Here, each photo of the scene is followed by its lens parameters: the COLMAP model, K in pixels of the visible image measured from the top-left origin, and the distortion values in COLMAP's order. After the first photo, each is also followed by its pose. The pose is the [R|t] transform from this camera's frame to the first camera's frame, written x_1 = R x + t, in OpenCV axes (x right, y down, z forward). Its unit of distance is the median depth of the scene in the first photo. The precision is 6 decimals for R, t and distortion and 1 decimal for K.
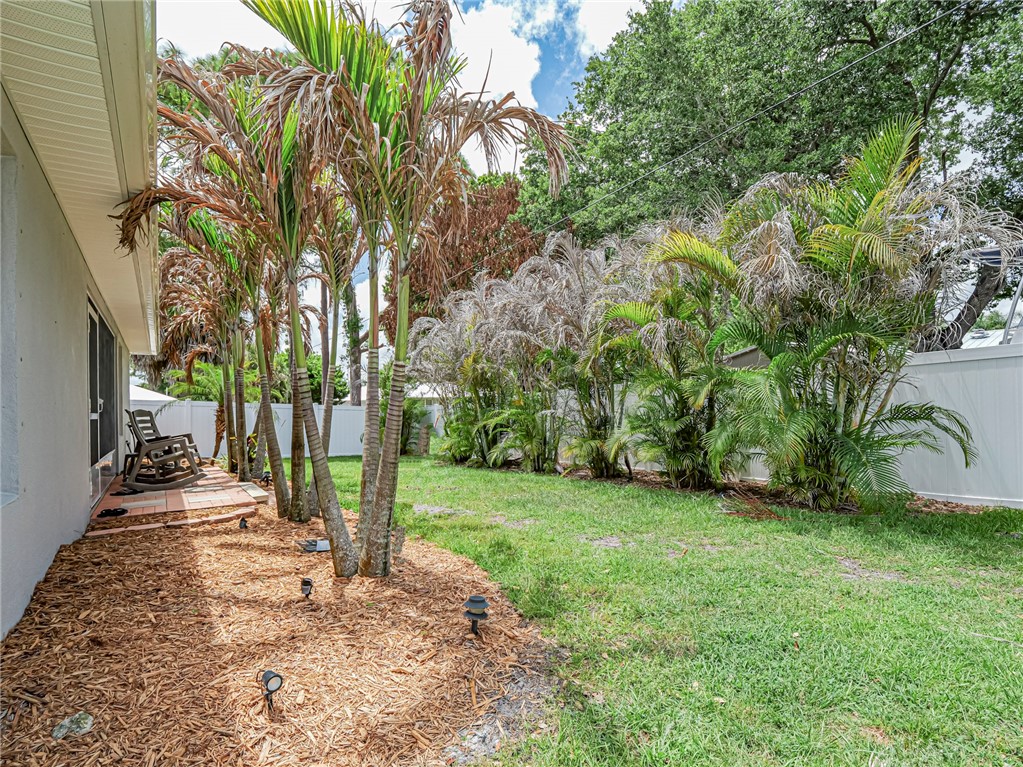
lens RADIAL K [[485.4, 0, 509.5], [0, 485.4, 388.9], [0, 0, 1]] dist [-0.042196, 0.003430]
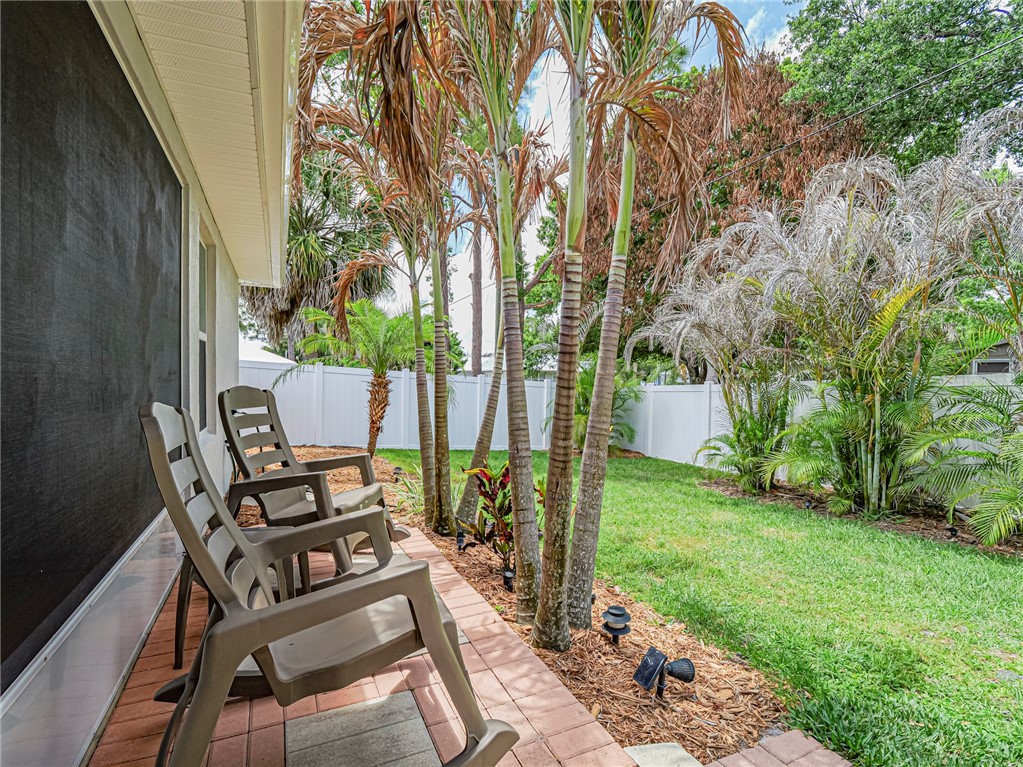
lens RADIAL K [[485.4, 0, 512.2], [0, 485.4, 382.9], [0, 0, 1]] dist [-0.042196, 0.003430]
pose [[0.982505, 0.040073, -0.181874, -0.263380], [-0.031991, 0.998375, 0.047160, 0.008592], [0.183468, -0.040517, 0.982190, 0.349289]]
